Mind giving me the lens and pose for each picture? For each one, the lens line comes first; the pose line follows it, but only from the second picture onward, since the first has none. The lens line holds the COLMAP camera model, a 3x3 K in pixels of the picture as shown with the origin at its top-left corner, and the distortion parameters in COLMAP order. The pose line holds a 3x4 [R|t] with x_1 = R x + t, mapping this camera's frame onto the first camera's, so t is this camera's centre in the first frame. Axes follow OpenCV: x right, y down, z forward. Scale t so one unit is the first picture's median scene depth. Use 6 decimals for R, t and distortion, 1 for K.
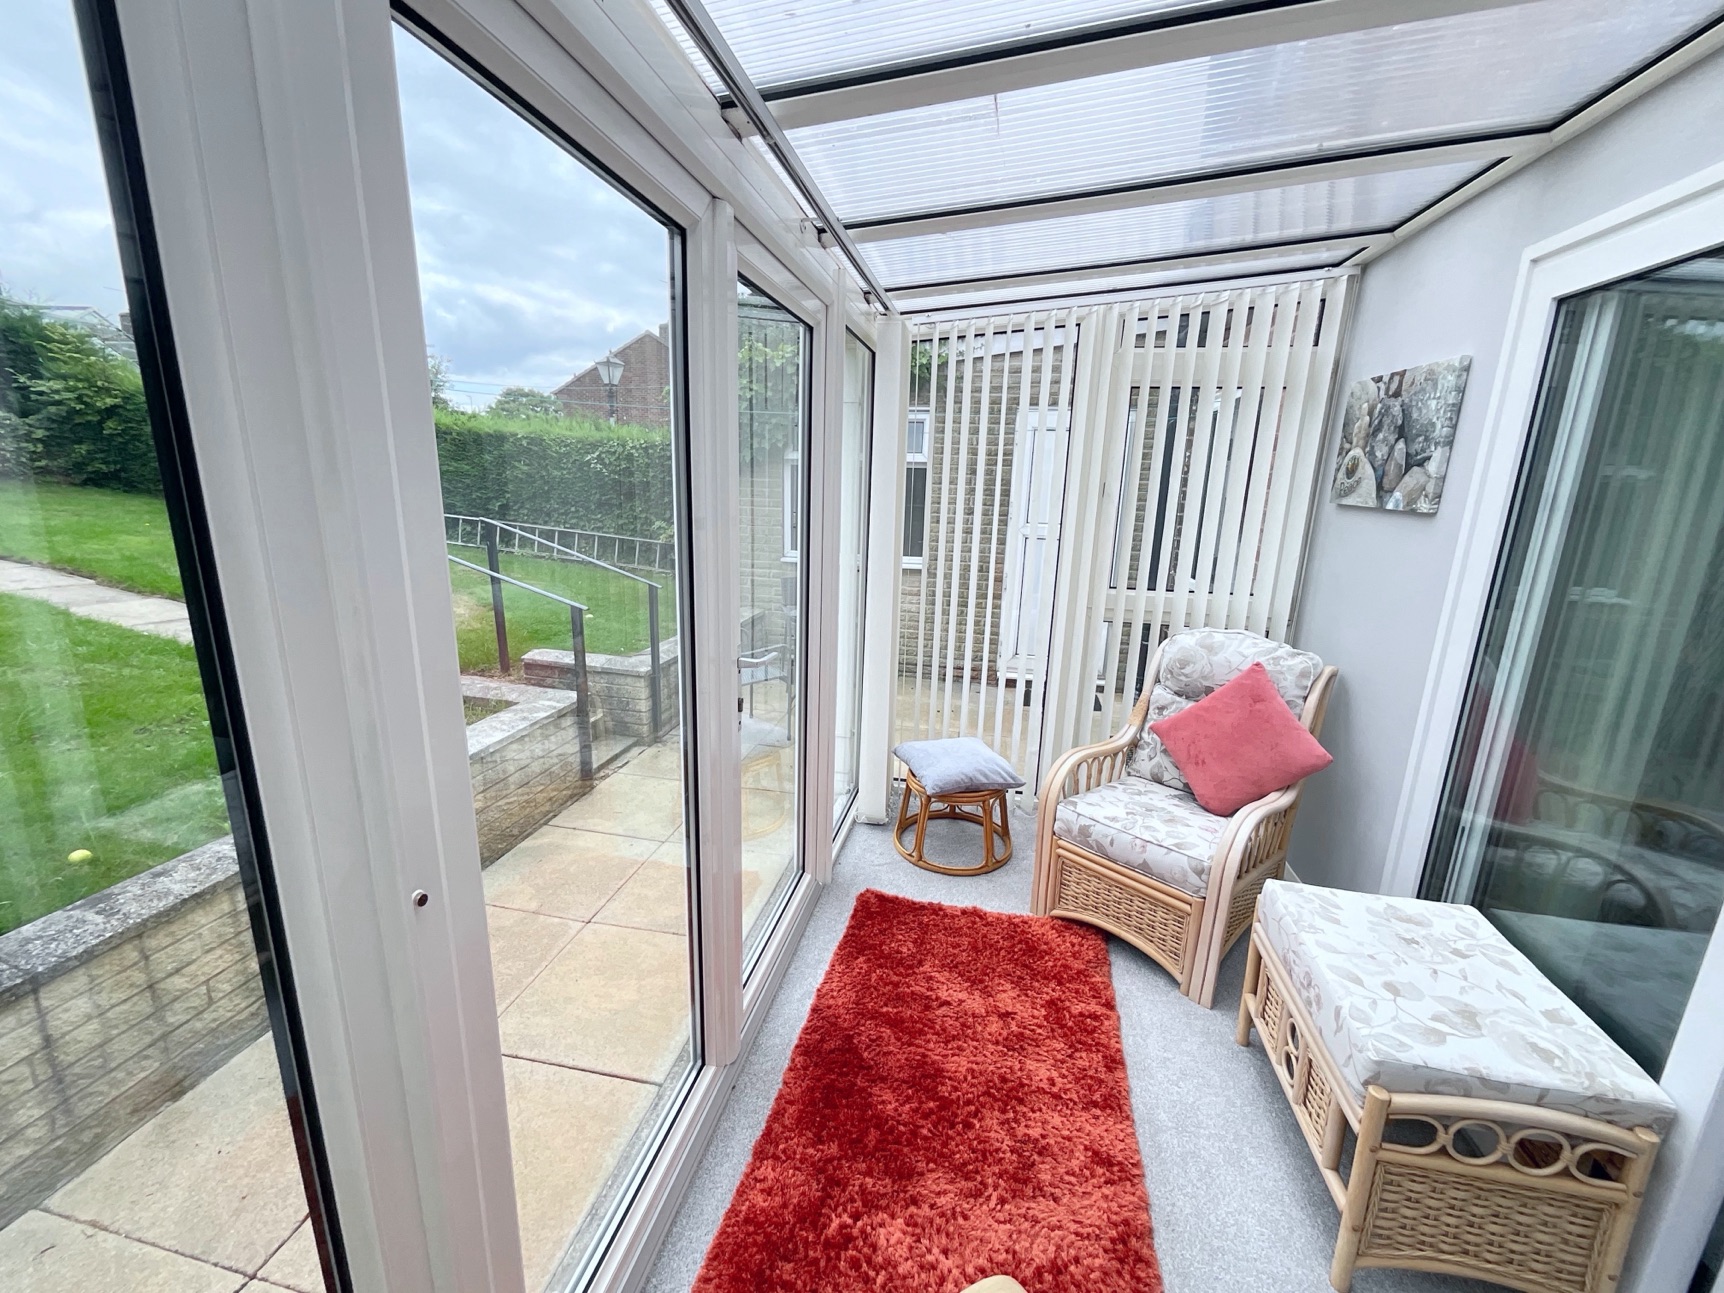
lens RADIAL K [[698.7, 0, 861.0], [0, 698.7, 642.3], [0, 0, 1]] dist [-0.003529, 0.000333]
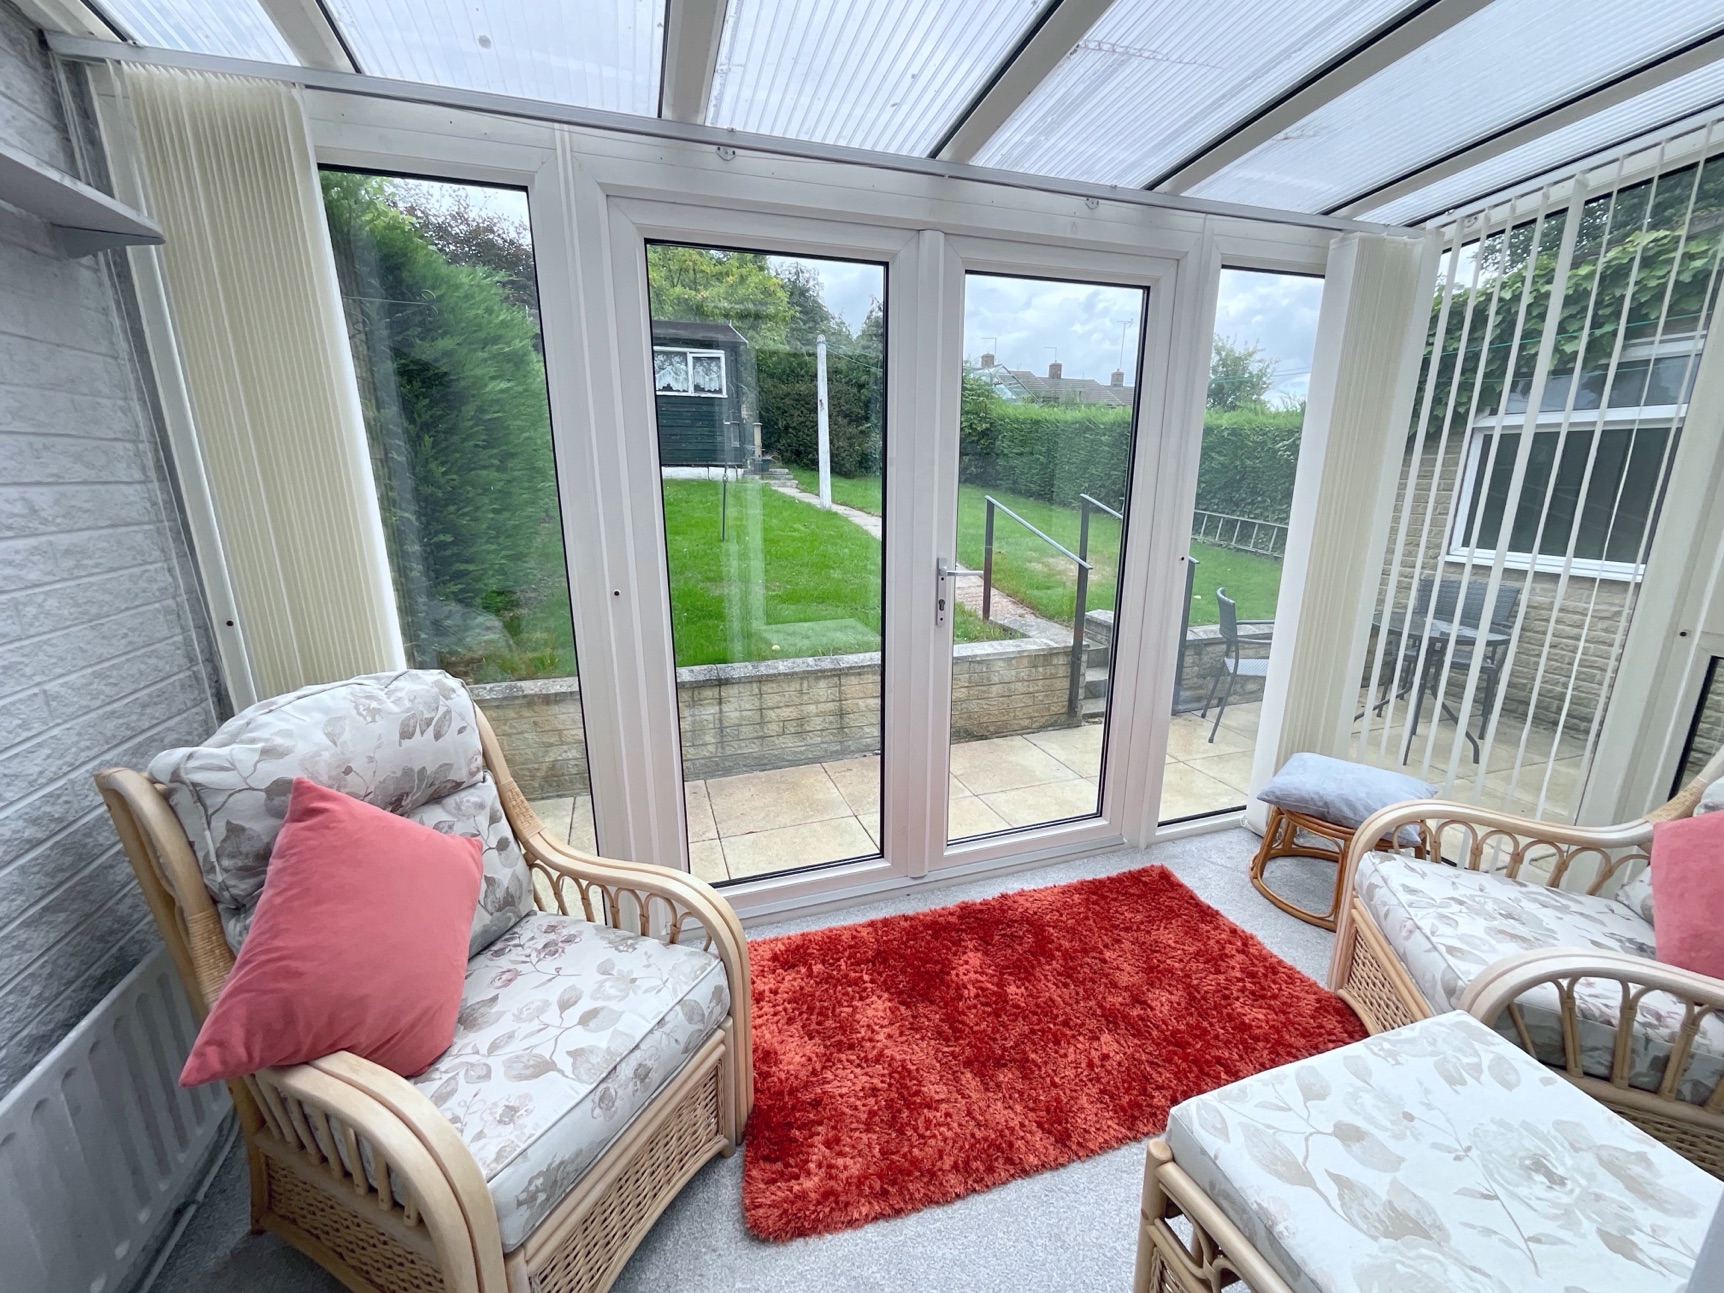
lens RADIAL K [[698.7, 0, 869.0], [0, 698.7, 645.0], [0, 0, 1]] dist [-0.003529, 0.000333]
pose [[0.509344, 0.184280, -0.840601, 0.585752], [-0.184508, 0.977473, 0.102487, 0.037018], [0.840551, 0.102896, 0.531871, 0.130725]]
